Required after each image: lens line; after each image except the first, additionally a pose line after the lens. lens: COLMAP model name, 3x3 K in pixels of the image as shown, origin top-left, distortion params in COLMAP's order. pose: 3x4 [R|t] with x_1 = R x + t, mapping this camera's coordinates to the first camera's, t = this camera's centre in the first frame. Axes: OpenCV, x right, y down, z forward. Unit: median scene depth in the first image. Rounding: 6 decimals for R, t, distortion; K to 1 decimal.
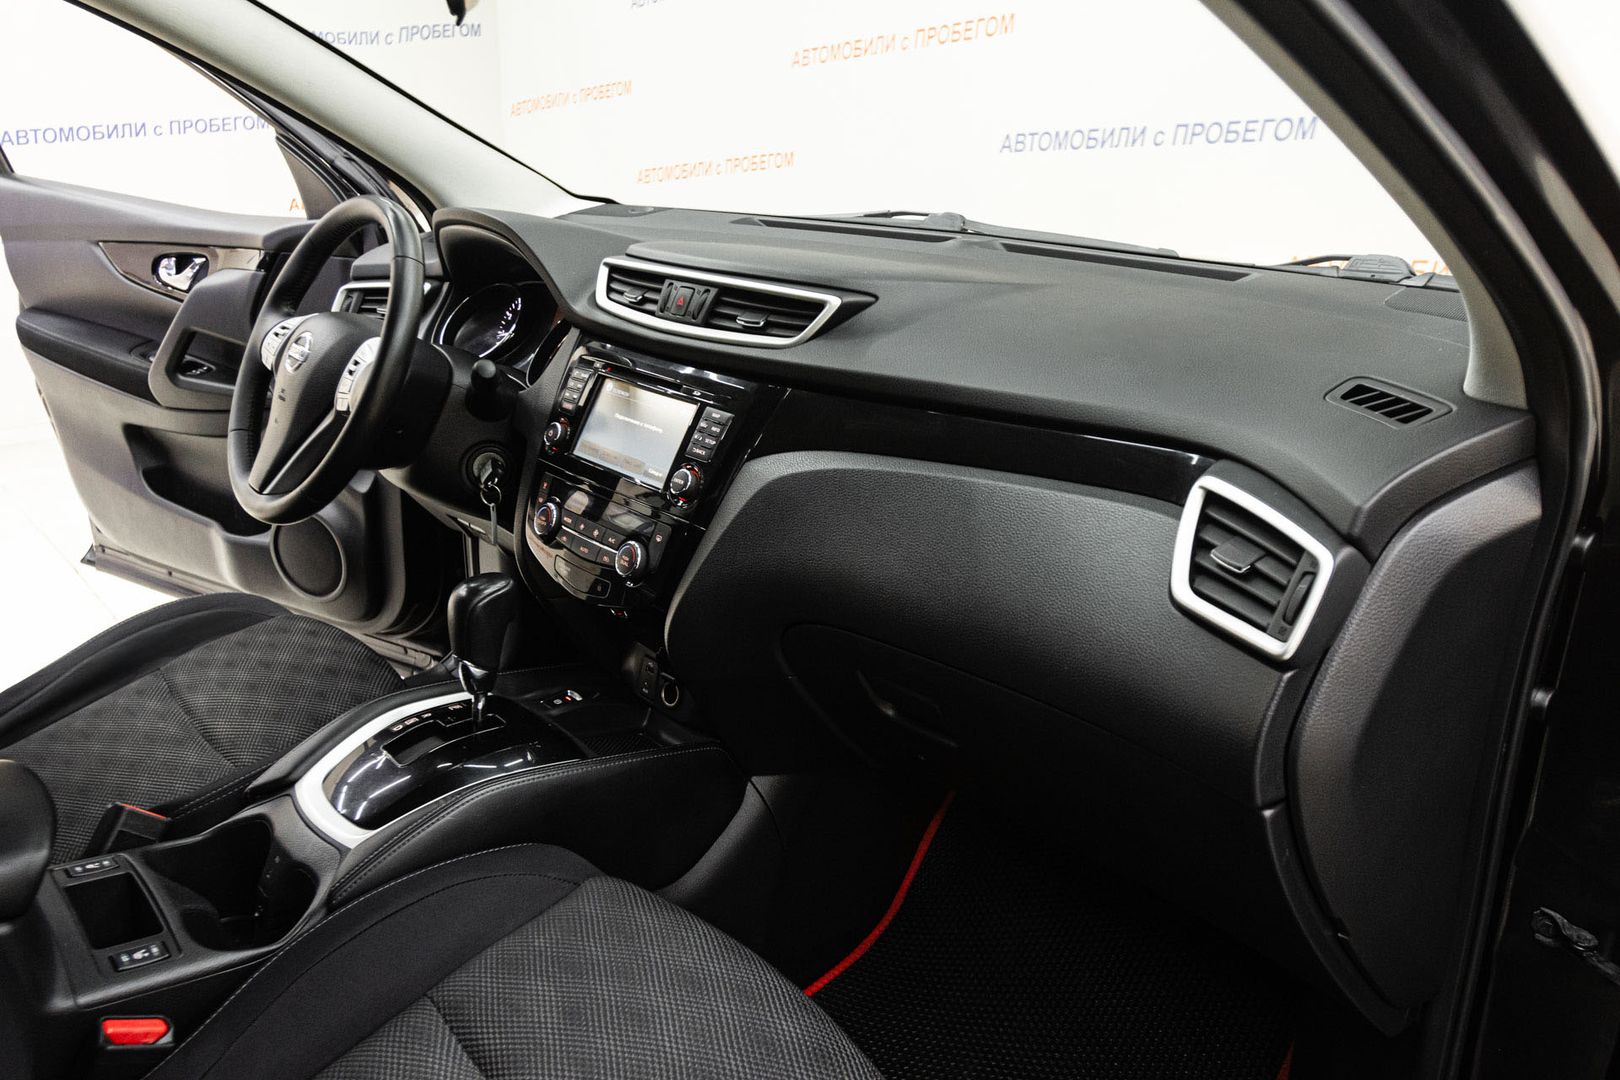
lens RADIAL K [[1192.5, 0, 811.7], [0, 1192.5, 532.3], [0, 0, 1]] dist [0.007878, 0.007630]
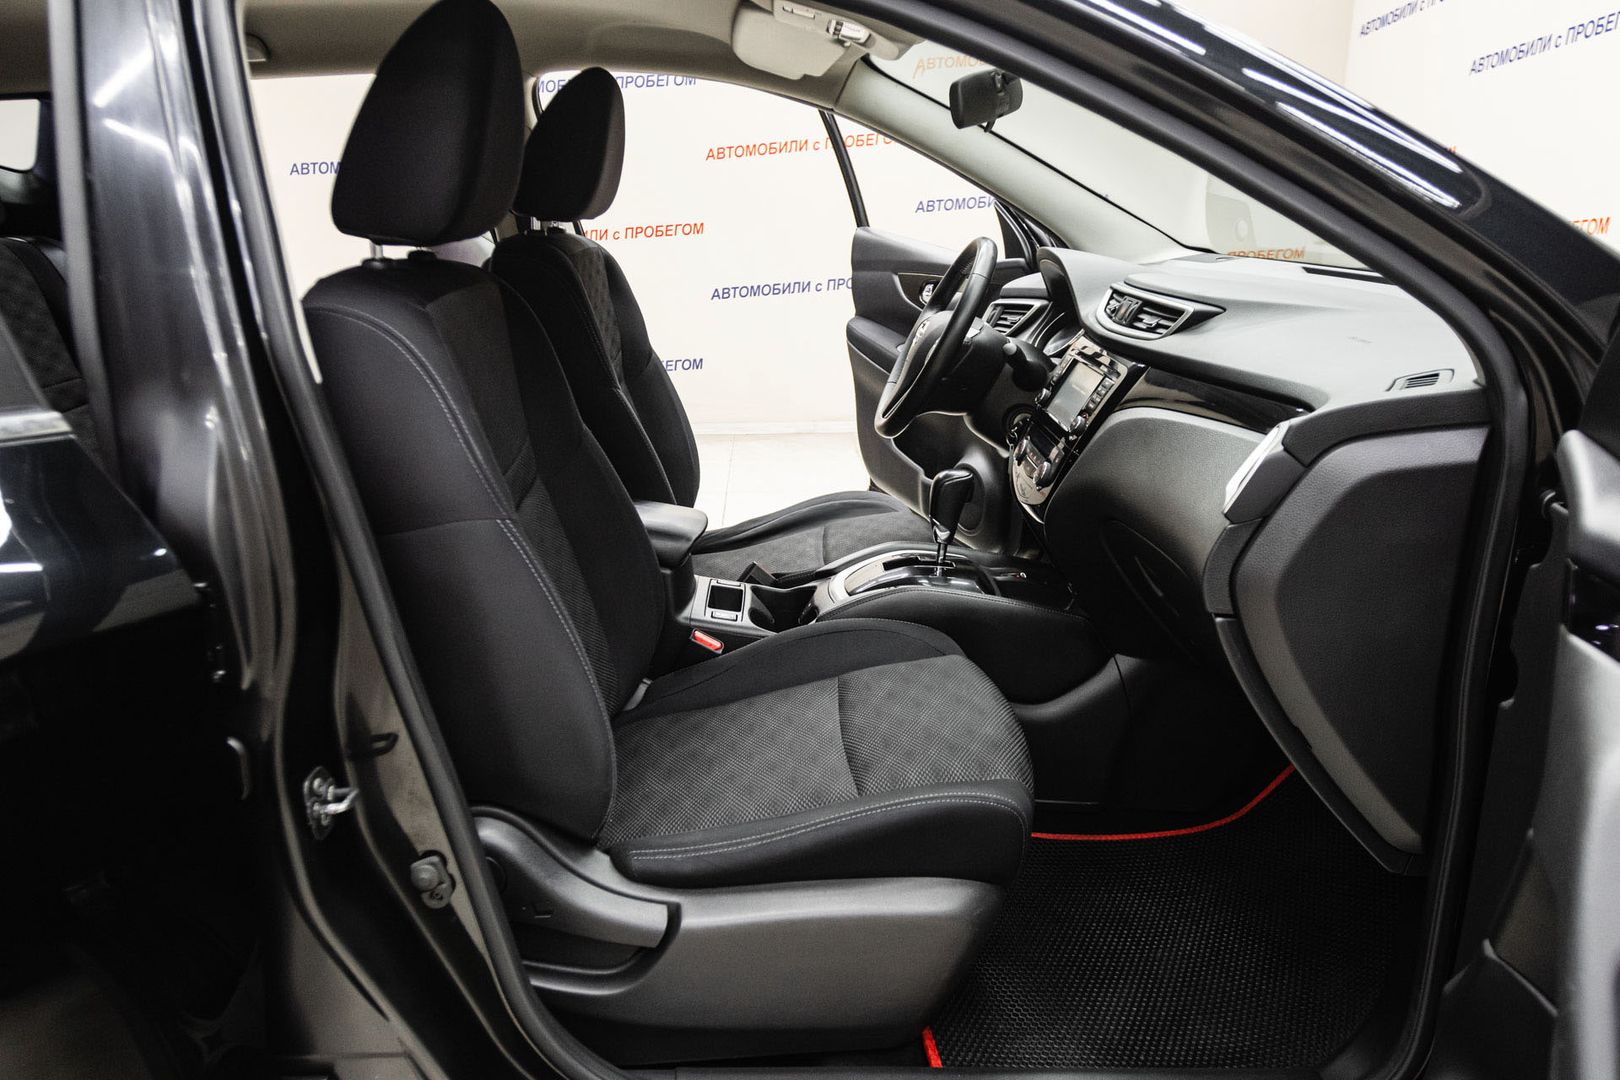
lens RADIAL K [[1192.5, 0, 810.1], [0, 1192.5, 543.2], [0, 0, 1]] dist [0.007878, 0.007630]
pose [[0.764463, 0.183656, -0.617954, 0.572932], [-0.213145, 0.976659, 0.026584, 0.131007], [0.608413, 0.111391, 0.785765, -0.349751]]
